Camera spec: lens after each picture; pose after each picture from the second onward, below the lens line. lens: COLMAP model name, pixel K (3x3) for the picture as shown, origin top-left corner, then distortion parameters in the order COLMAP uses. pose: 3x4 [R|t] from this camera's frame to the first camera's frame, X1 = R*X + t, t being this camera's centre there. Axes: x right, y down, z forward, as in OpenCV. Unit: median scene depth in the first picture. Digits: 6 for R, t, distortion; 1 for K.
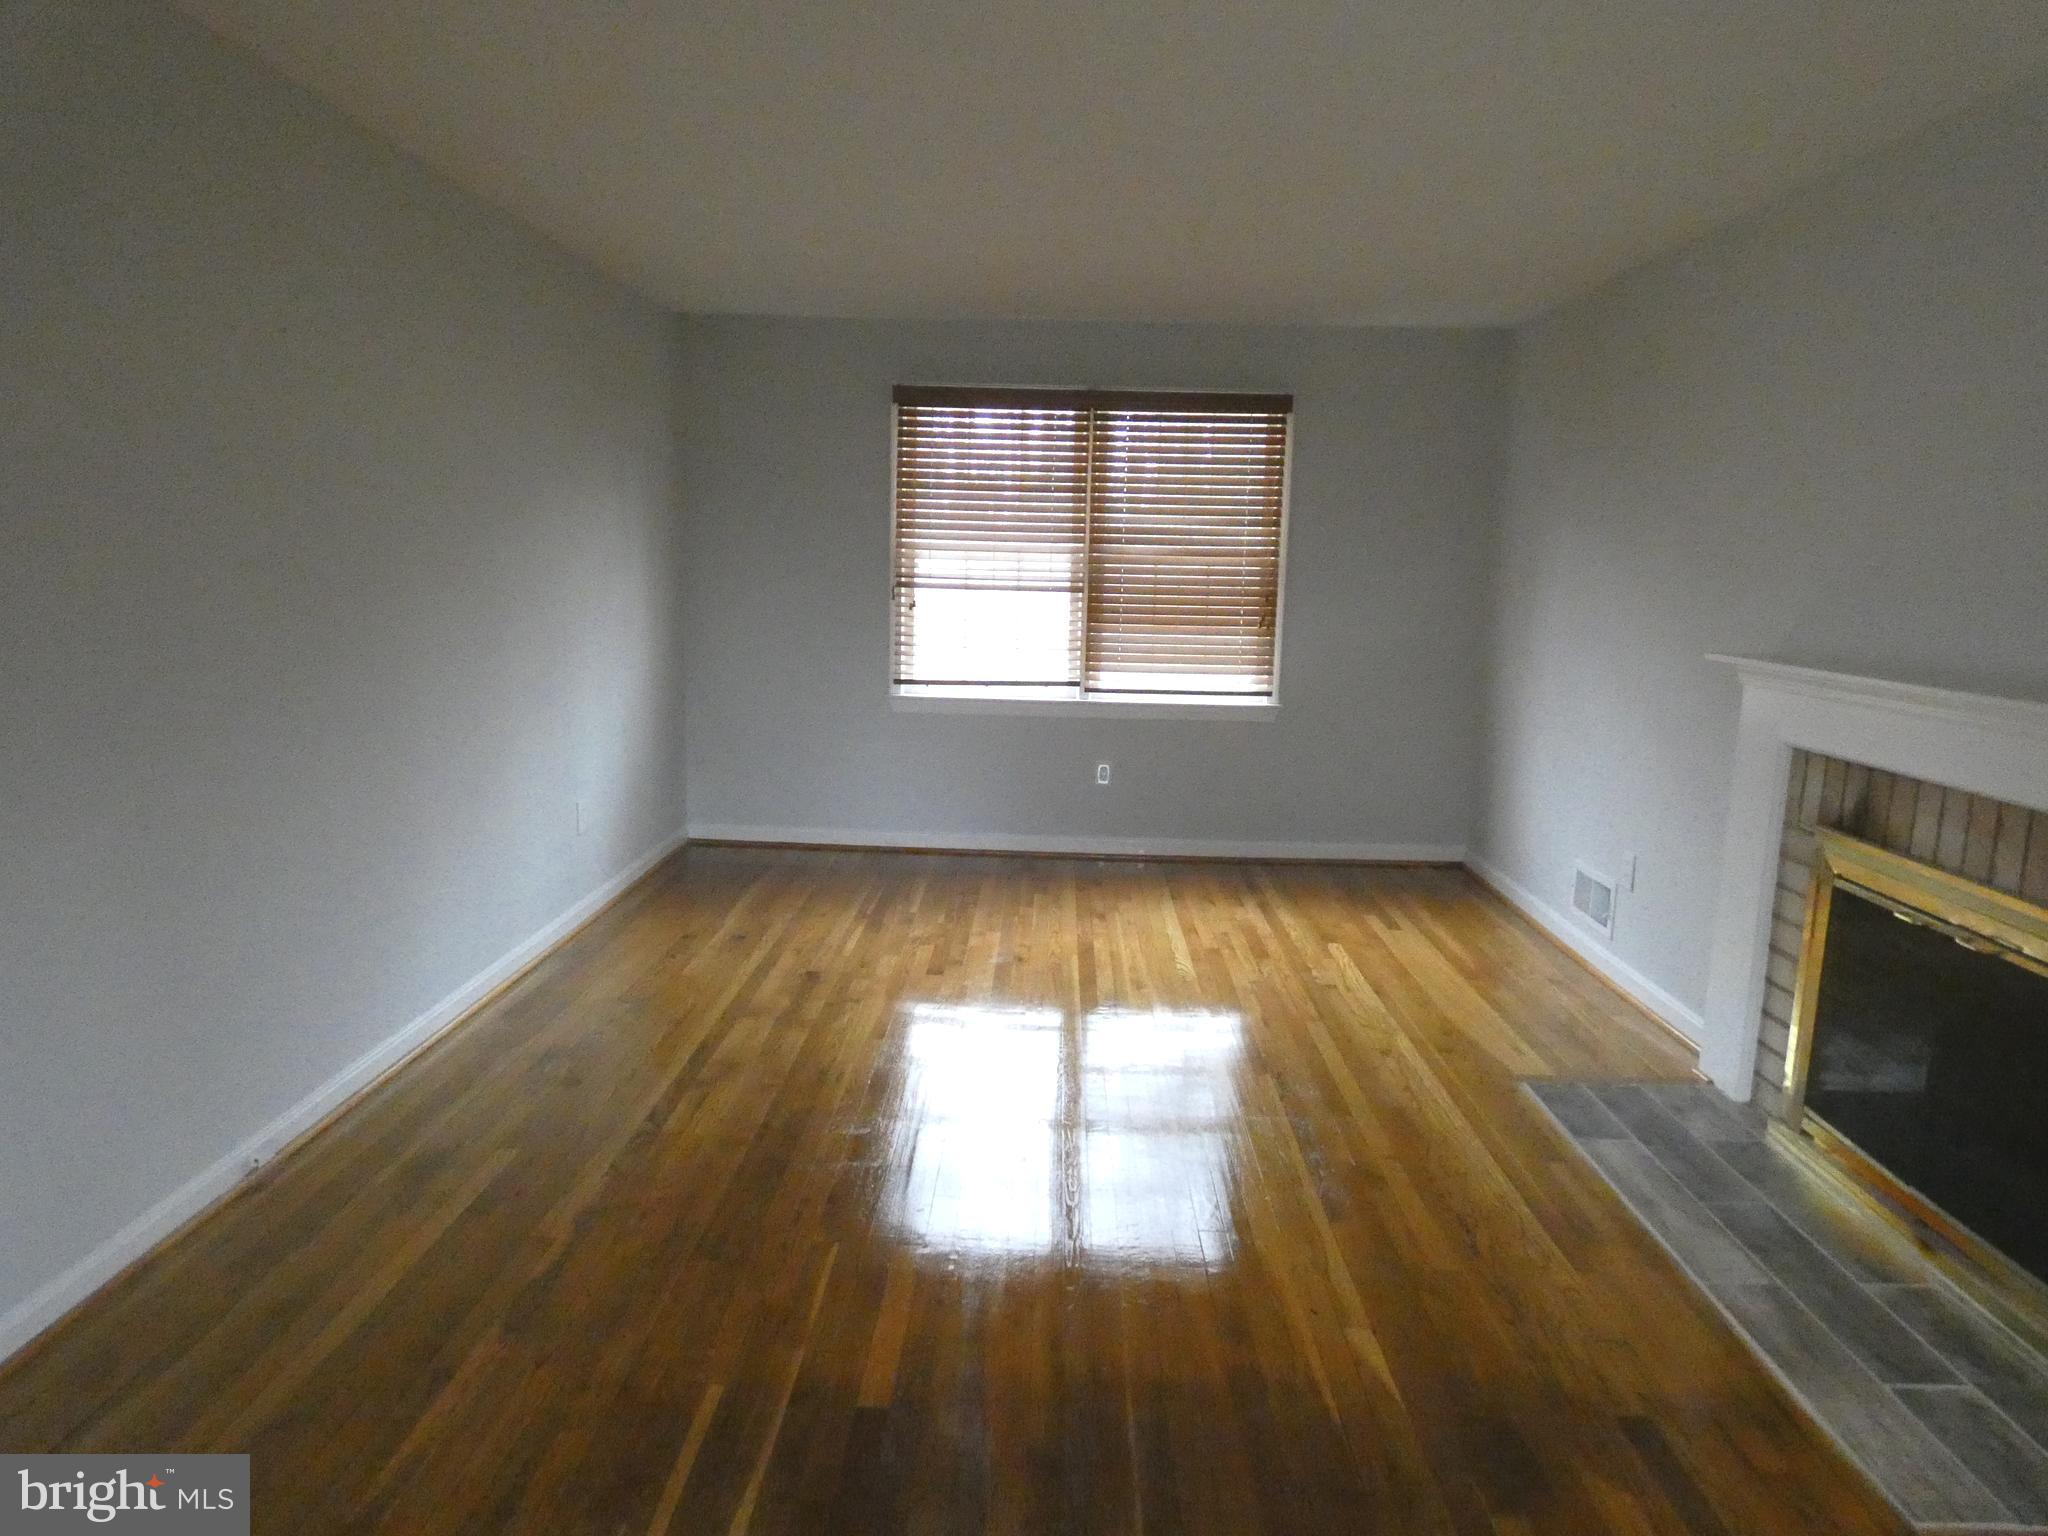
lens RADIAL K [[1317.8, 0, 1026.5], [0, 1317.8, 766.9], [0, 0, 1]] dist [0.050248, -0.000476]
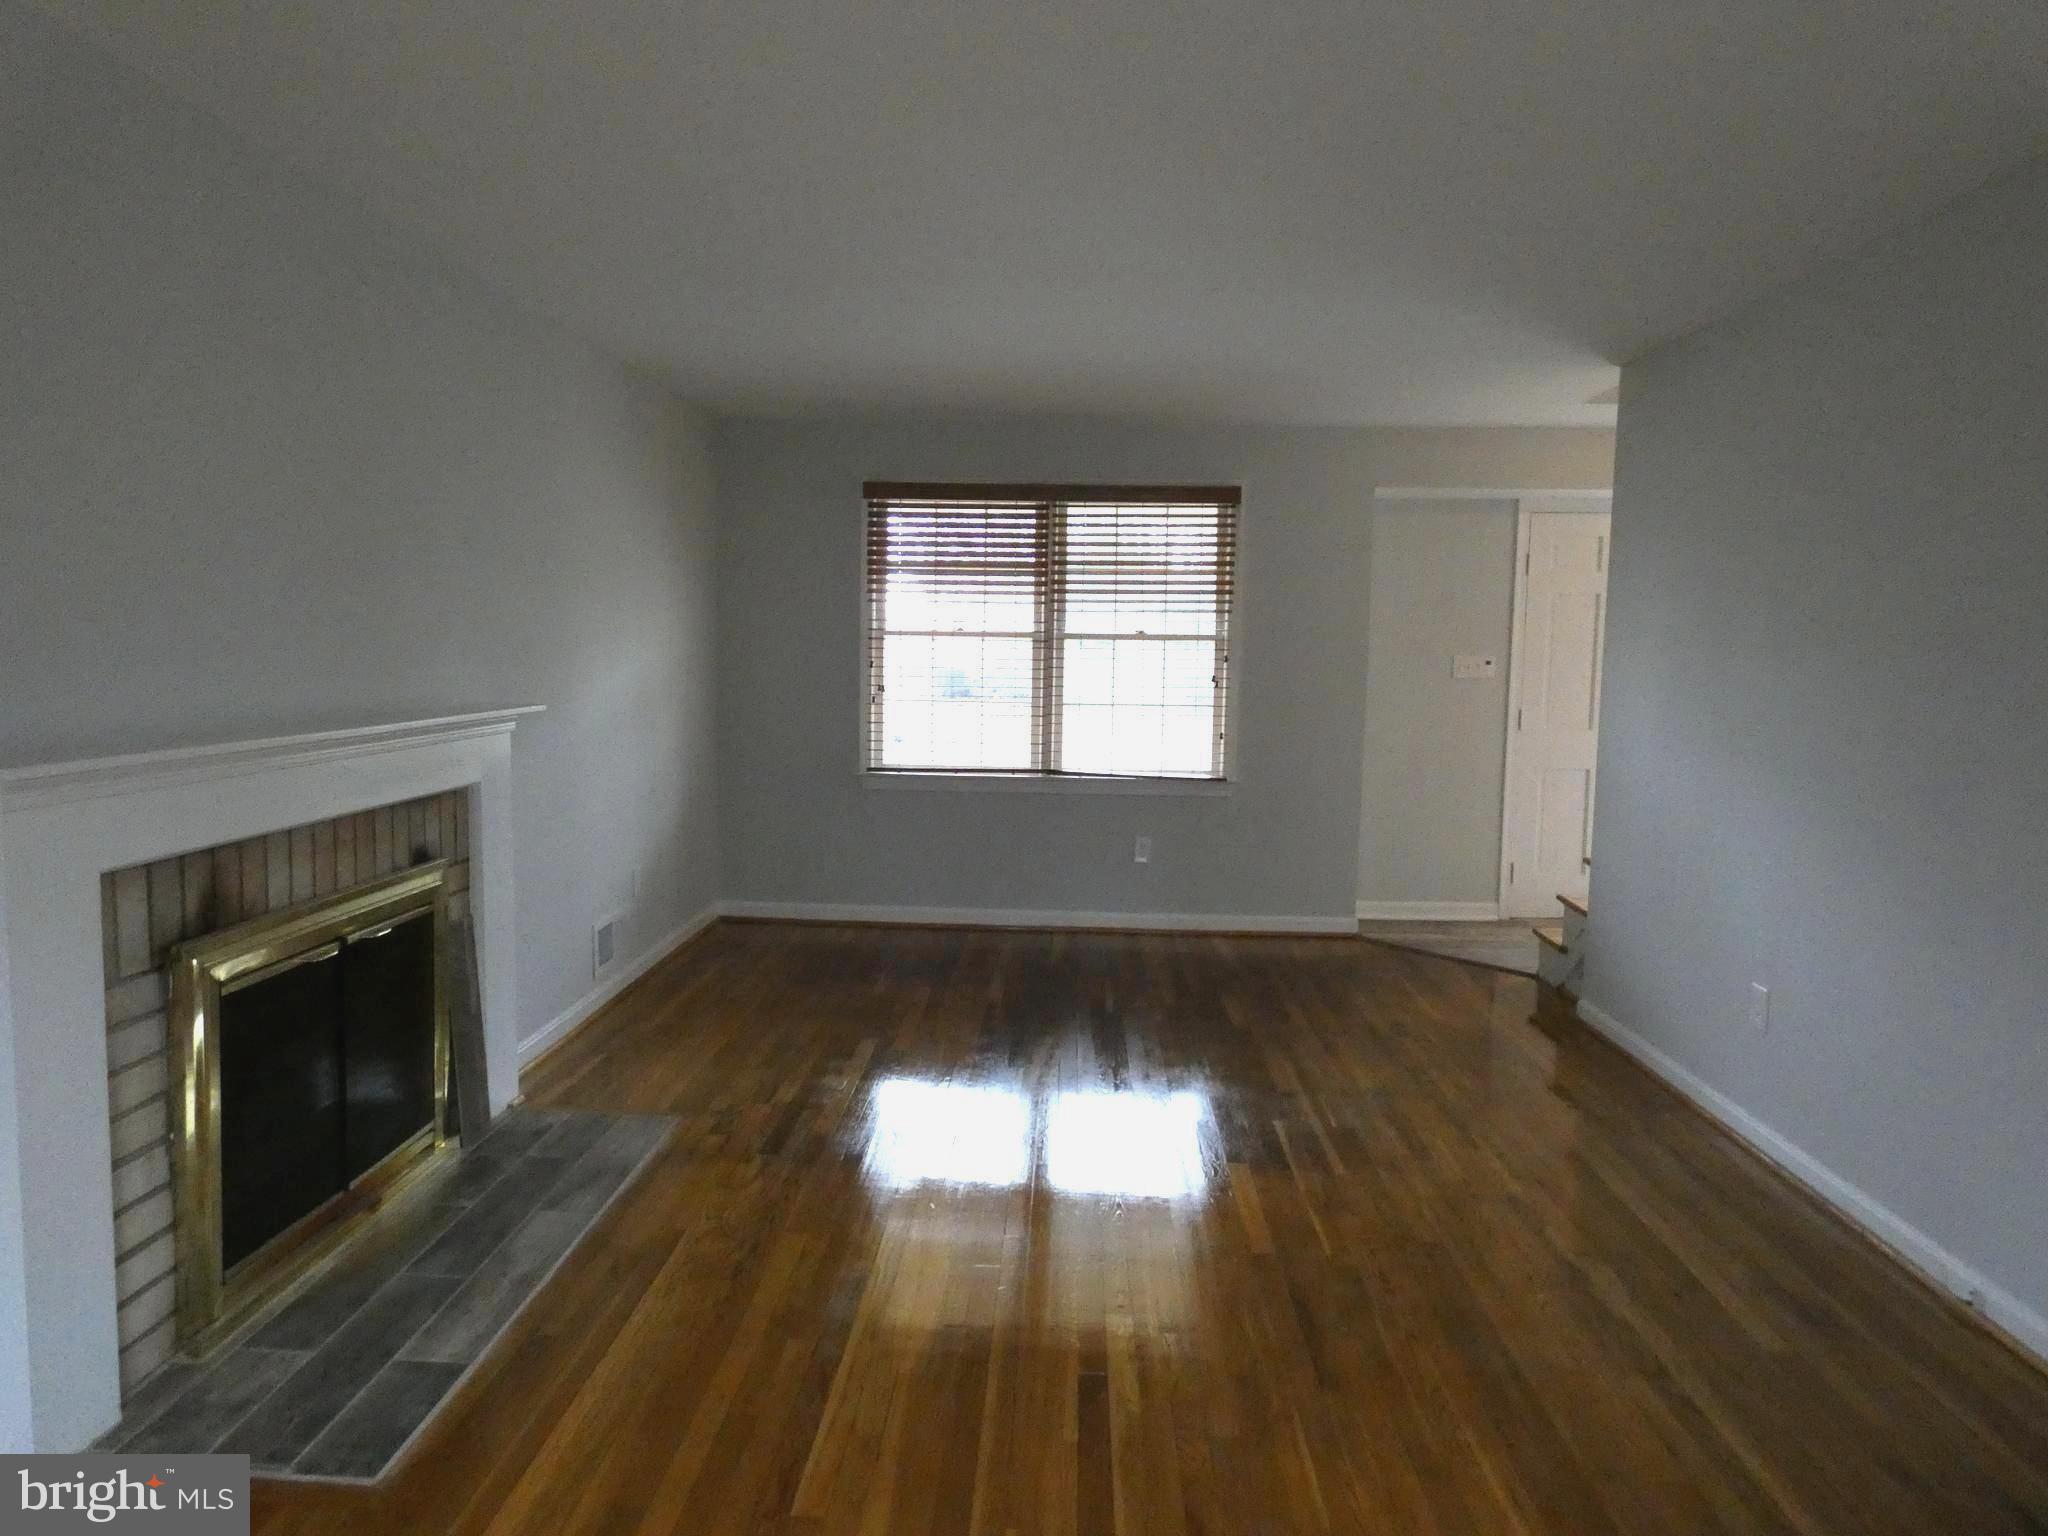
lens RADIAL K [[1317.8, 0, 1025.0], [0, 1317.8, 764.2], [0, 0, 1]] dist [0.050248, -0.000476]
pose [[-0.998654, -0.048835, 0.017491, 0.104853], [-0.042655, 0.964979, 0.258837, -0.294291], [-0.029519, 0.257743, -0.965763, 1.806955]]
